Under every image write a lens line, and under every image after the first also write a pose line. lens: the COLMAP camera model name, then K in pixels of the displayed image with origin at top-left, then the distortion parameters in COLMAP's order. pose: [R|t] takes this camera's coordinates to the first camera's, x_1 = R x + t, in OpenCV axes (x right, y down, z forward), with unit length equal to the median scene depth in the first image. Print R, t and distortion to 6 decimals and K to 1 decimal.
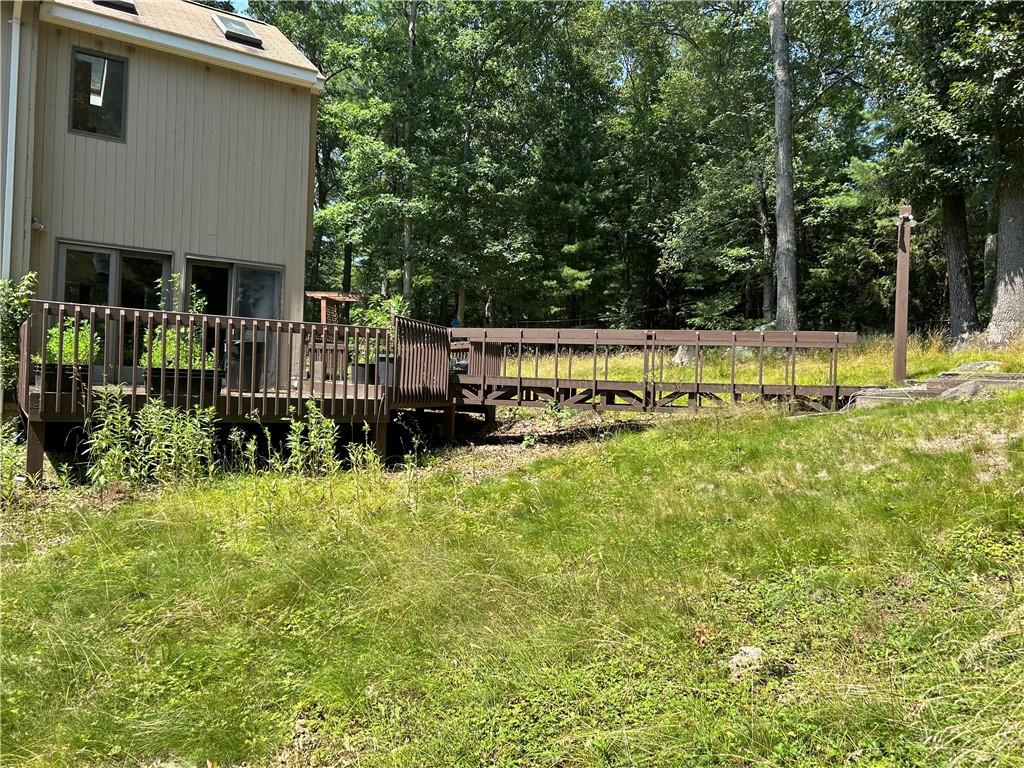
lens RADIAL K [[768.4, 0, 515.1], [0, 768.4, 379.8], [0, 0, 1]] dist [0.050791, -0.062013]
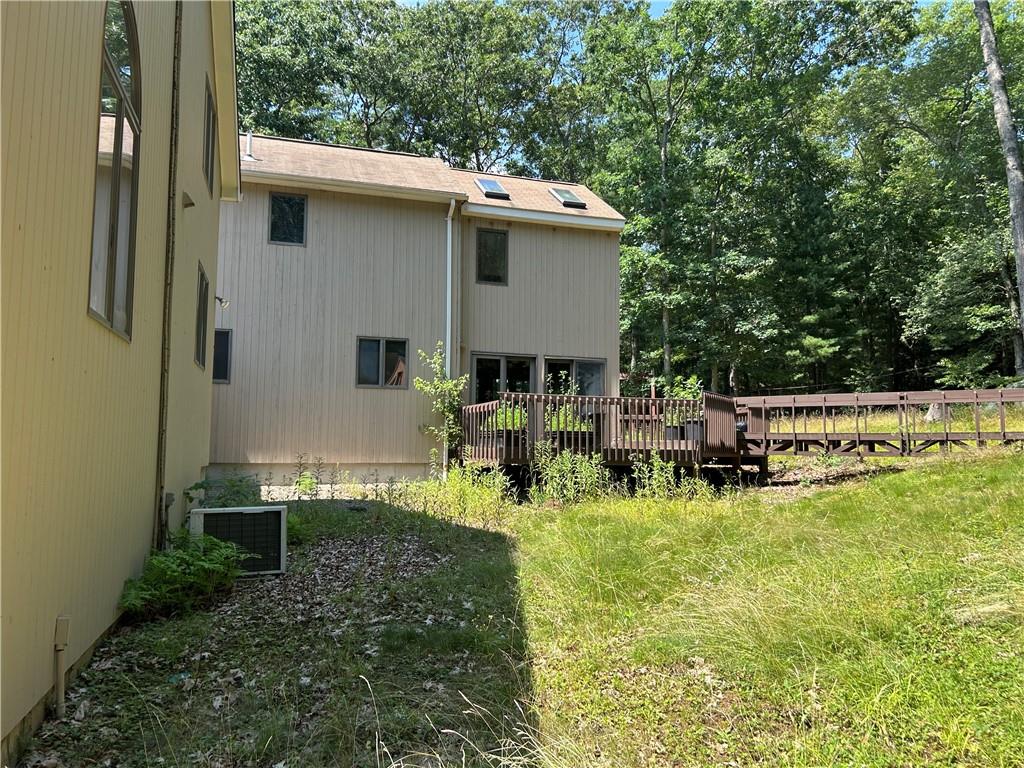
lens RADIAL K [[768.4, 0, 518.6], [0, 768.4, 381.4], [0, 0, 1]] dist [0.050791, -0.062013]
pose [[0.960167, -0.051058, -0.274724, -0.074249], [0.025749, 0.995148, -0.094956, 0.021091], [0.278239, 0.084100, 0.956823, -0.376497]]
